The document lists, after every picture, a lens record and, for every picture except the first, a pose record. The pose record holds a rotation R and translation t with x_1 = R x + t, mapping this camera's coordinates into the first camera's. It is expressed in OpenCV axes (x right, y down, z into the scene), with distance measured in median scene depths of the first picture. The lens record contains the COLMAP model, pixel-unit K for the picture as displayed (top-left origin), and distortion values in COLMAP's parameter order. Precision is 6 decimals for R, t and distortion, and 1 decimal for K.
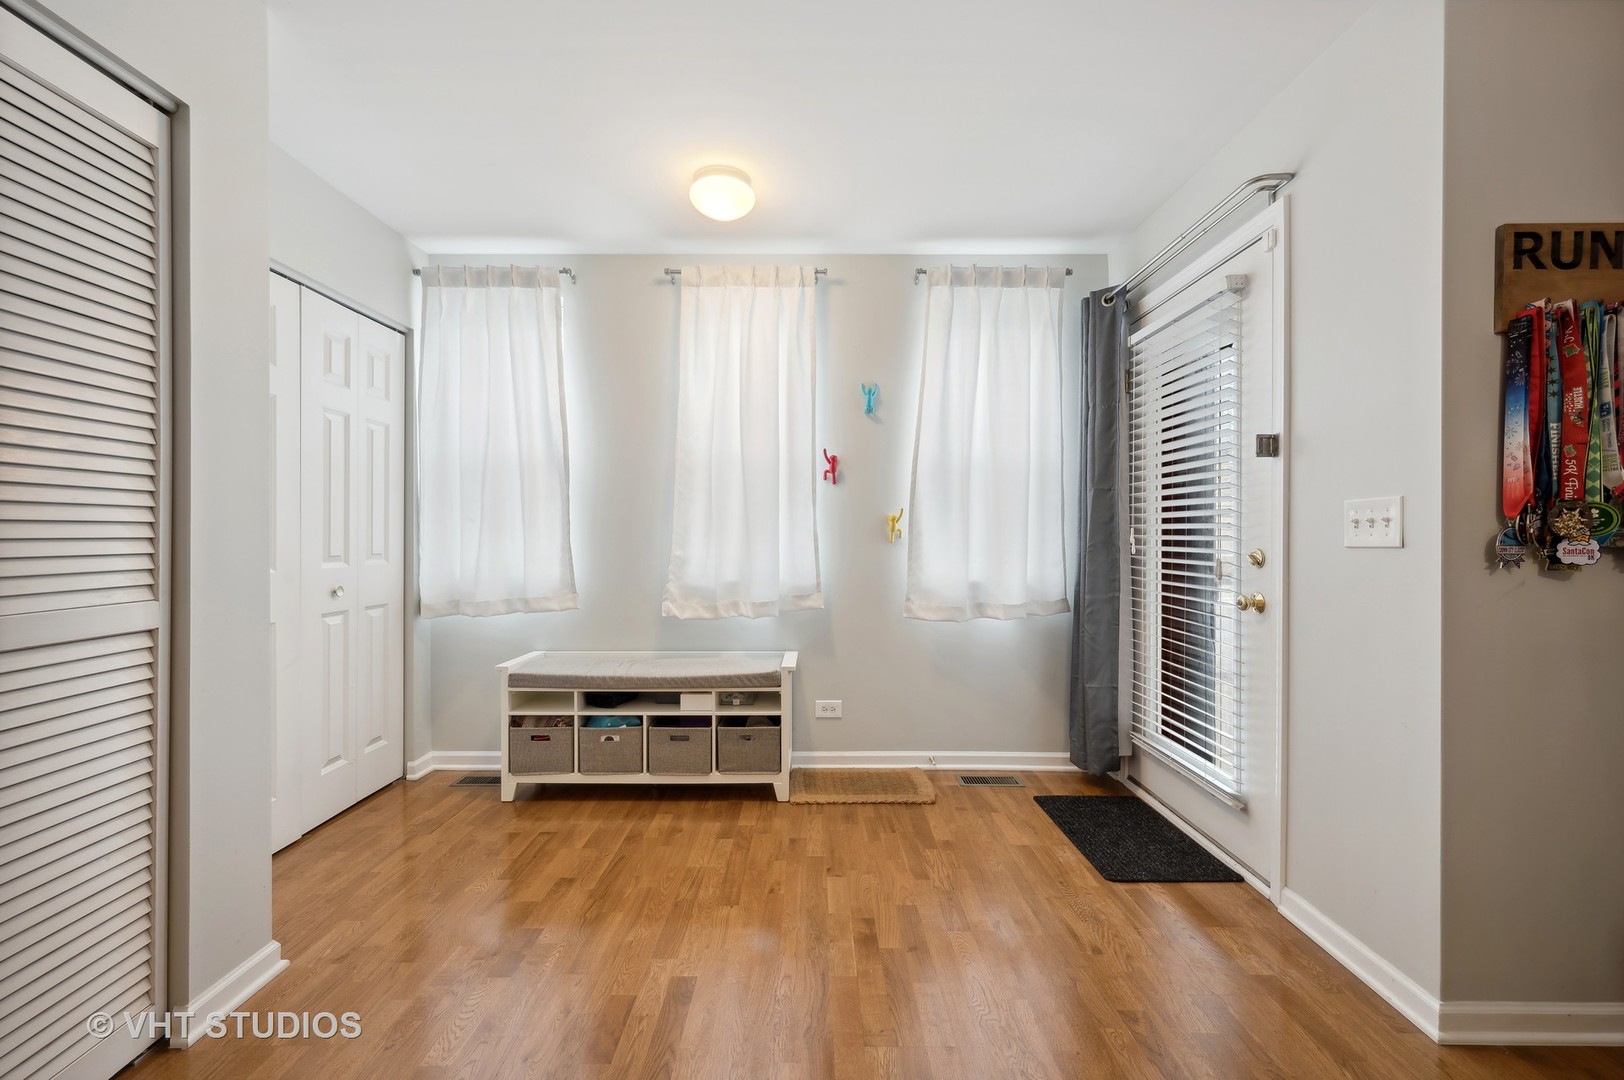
lens RADIAL K [[622.7, 0, 801.4], [0, 622.7, 537.4], [0, 0, 1]] dist [-0.001949, 0.000034]
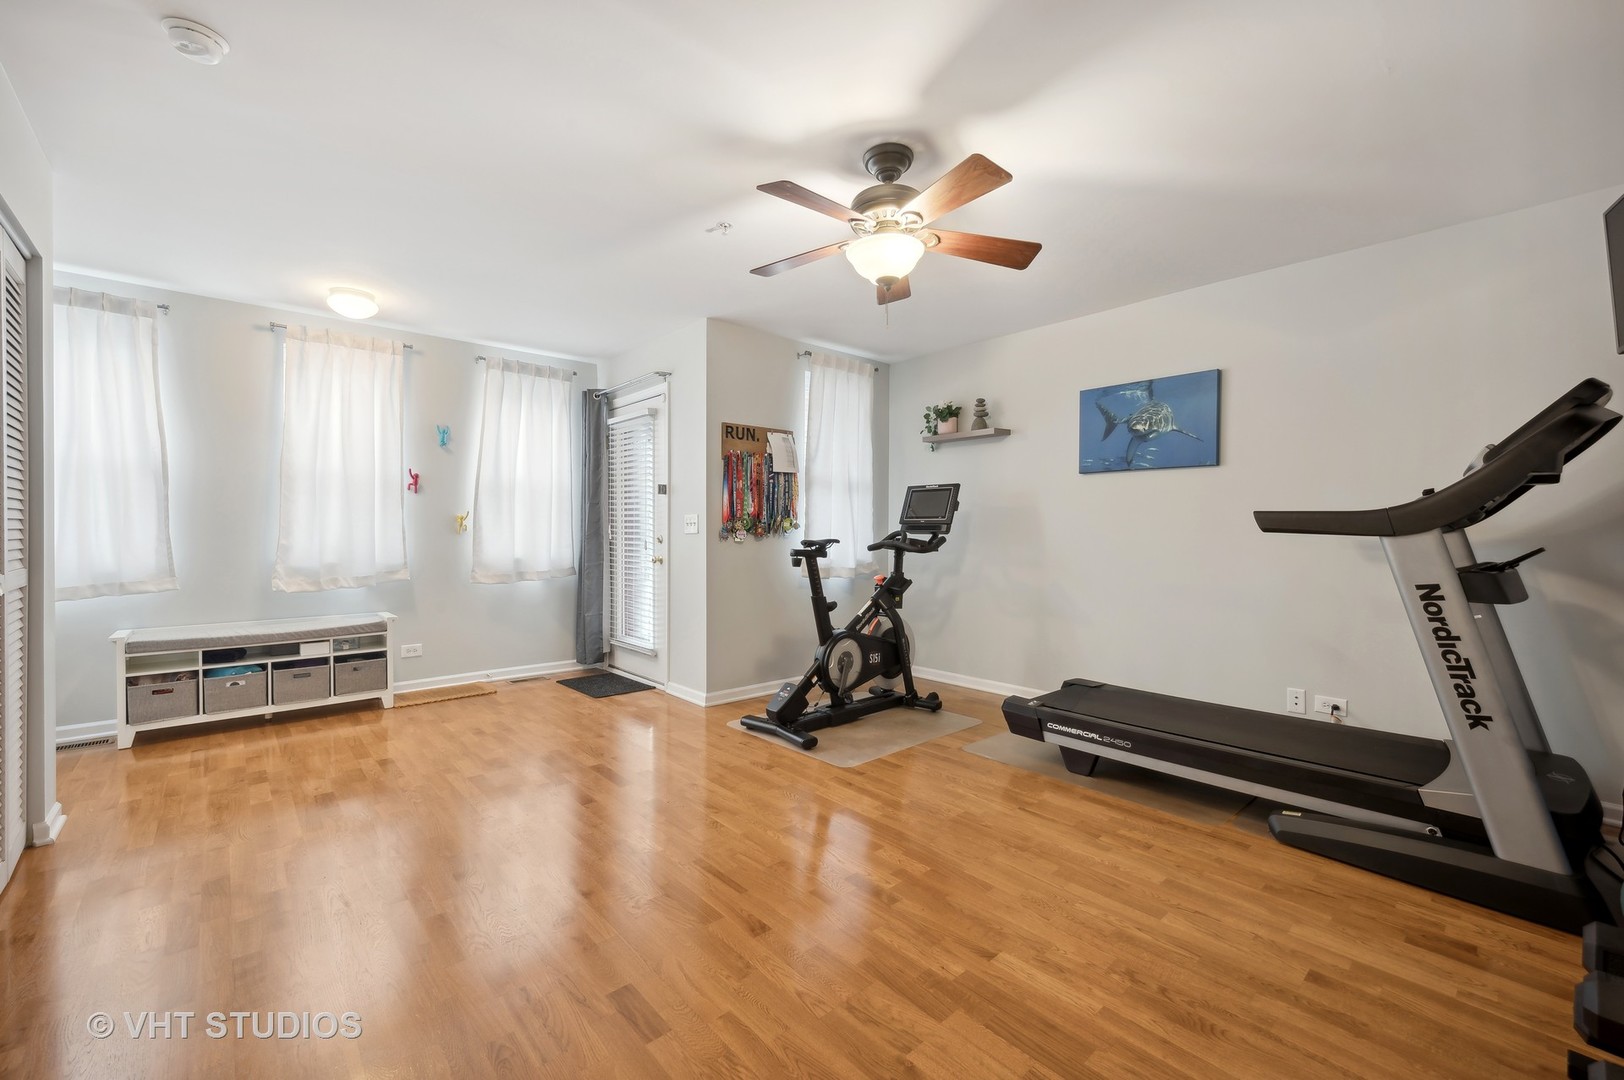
lens RADIAL K [[654.3, 0, 809.1], [0, 654.3, 536.2], [0, 0, 1]] dist [0.004541, 0.000600]
pose [[0.726470, -0.005239, 0.687178, -0.369079], [0.001312, 0.999980, 0.006237, 0.006265], [-0.687197, -0.003630, 0.726462, -0.811568]]
